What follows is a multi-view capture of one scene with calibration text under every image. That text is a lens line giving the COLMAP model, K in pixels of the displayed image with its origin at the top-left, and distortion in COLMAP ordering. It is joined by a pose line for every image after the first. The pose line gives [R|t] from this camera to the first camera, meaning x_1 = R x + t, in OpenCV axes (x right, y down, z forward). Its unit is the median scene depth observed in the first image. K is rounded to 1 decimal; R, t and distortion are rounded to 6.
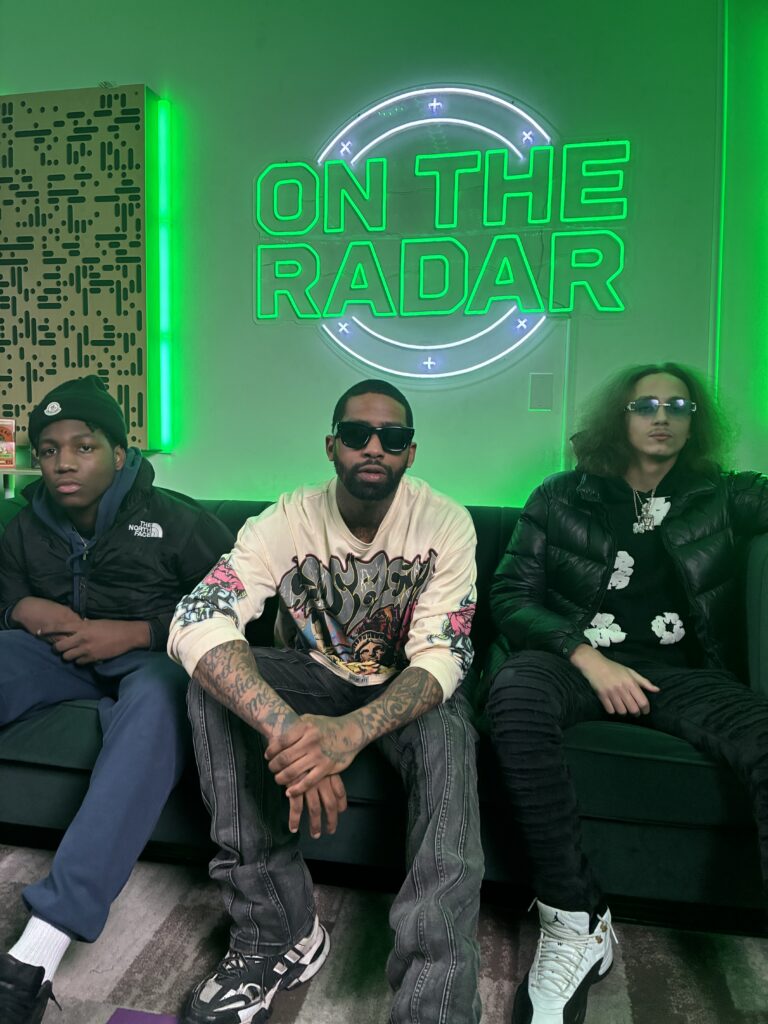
lens RADIAL K [[778.0, 0, 378.4], [0, 778.0, 502.7], [0, 0, 1]] dist [0.049011, -0.065048]
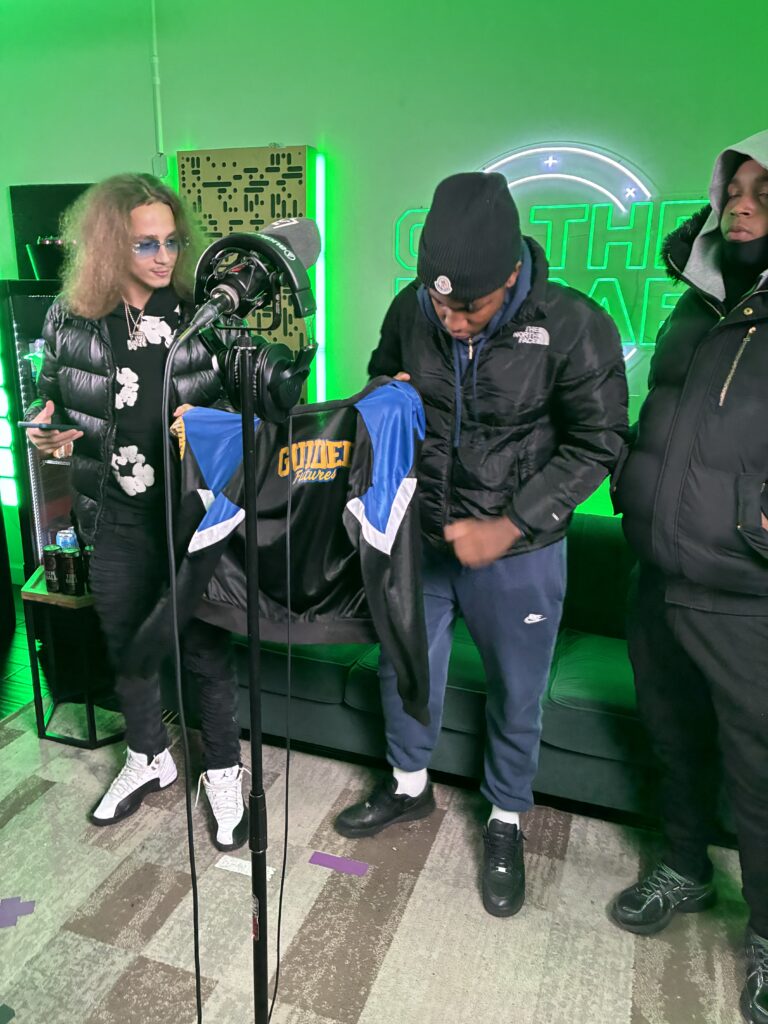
lens RADIAL K [[777.8, 0, 366.7], [0, 777.8, 501.7], [0, 0, 1]] dist [0.050644, -0.062942]
pose [[0.987212, 0.036891, -0.155087, 0.002626], [-0.010559, 0.985850, 0.167294, -0.189334], [0.159065, -0.163517, 0.973633, -0.248343]]
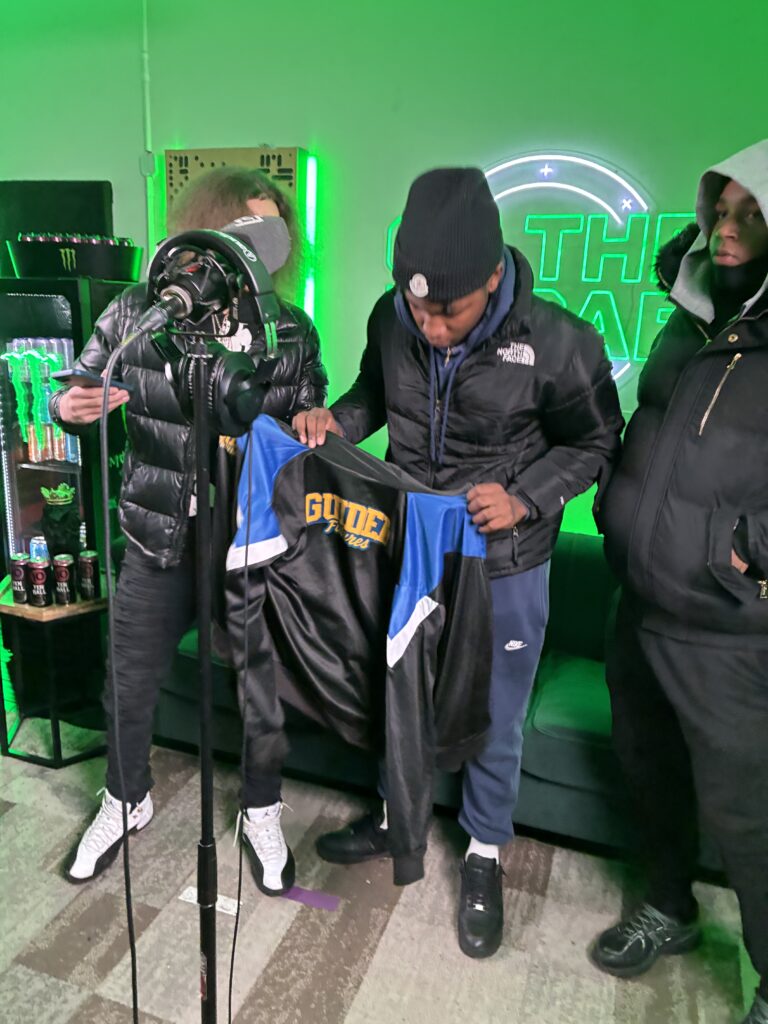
lens RADIAL K [[779.2, 0, 373.1], [0, 779.2, 500.8], [0, 0, 1]] dist [0.053832, -0.084411]
pose [[0.988462, 0.057563, -0.140107, 0.010498], [-0.035253, 0.987001, 0.156799, -0.192801], [0.147311, -0.150051, 0.977642, -0.210942]]
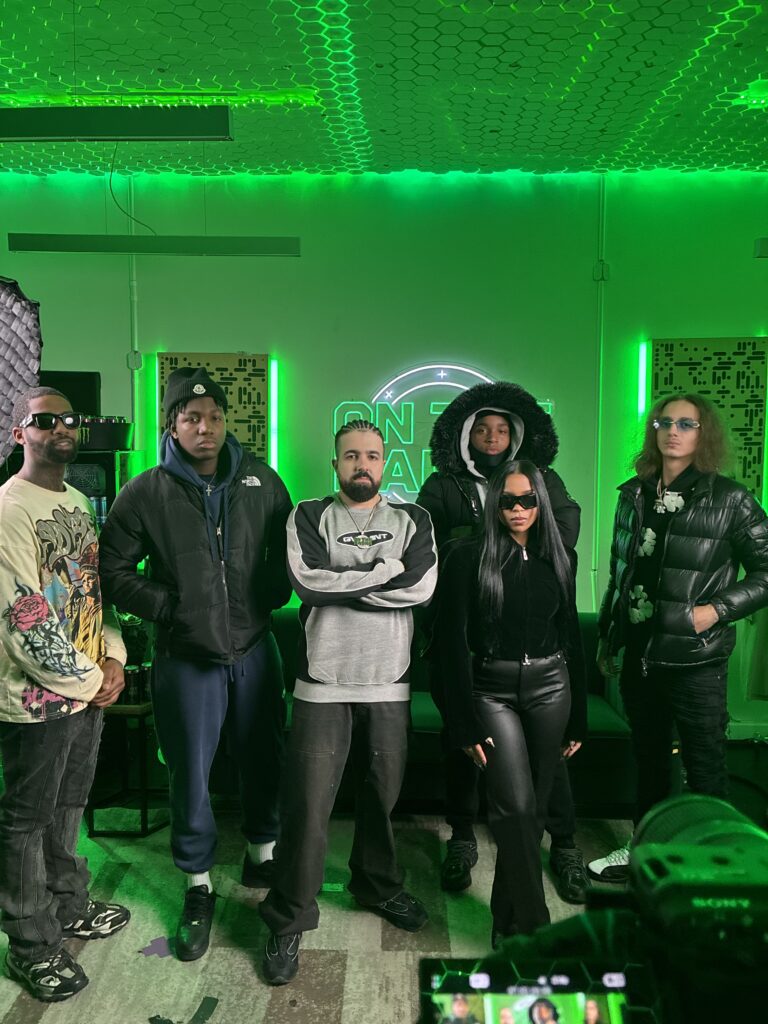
lens RADIAL K [[763.1, 0, 379.4], [0, 763.1, 513.6], [0, 0, 1]] dist [0.045256, -0.090401]
pose [[0.985816, -0.019902, 0.166646, -0.333824], [0.018571, 0.999782, 0.009541, -0.205393], [-0.166800, -0.006311, 0.985971, -0.610572]]
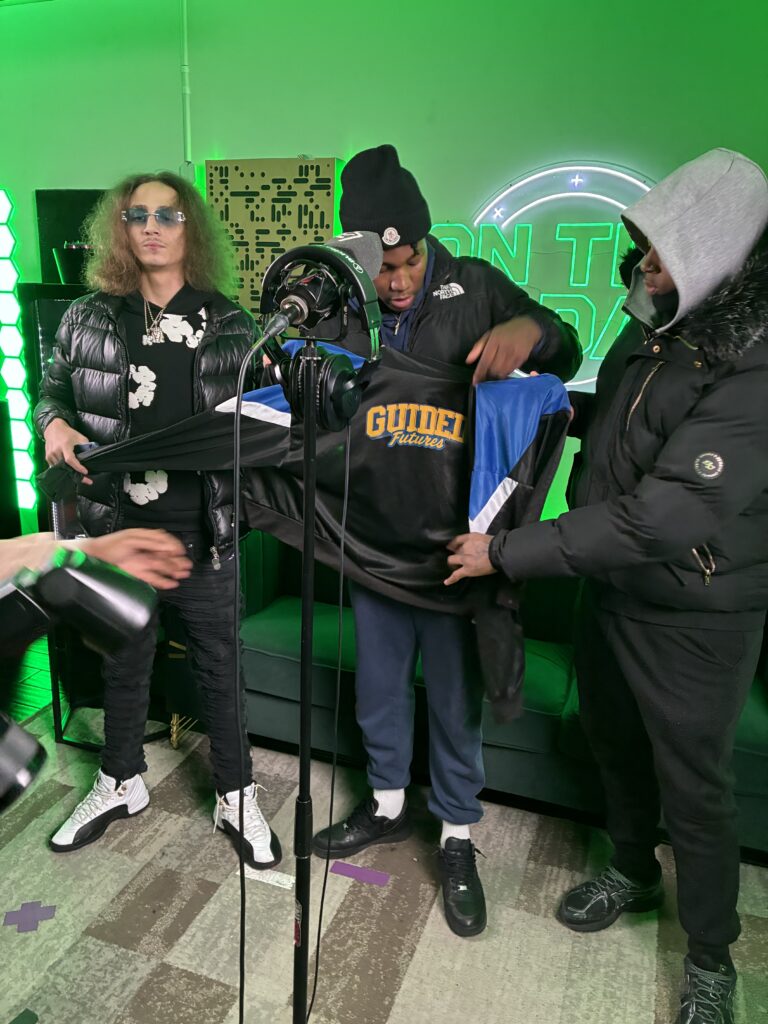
lens RADIAL K [[778.0, 0, 378.4], [0, 778.0, 502.7], [0, 0, 1]] dist [0.049011, -0.065048]
pose [[0.988161, 0.056476, -0.142646, -0.025968], [-0.034045, 0.987319, 0.155056, -0.189240], [0.149594, -0.148364, 0.977553, -0.258109]]
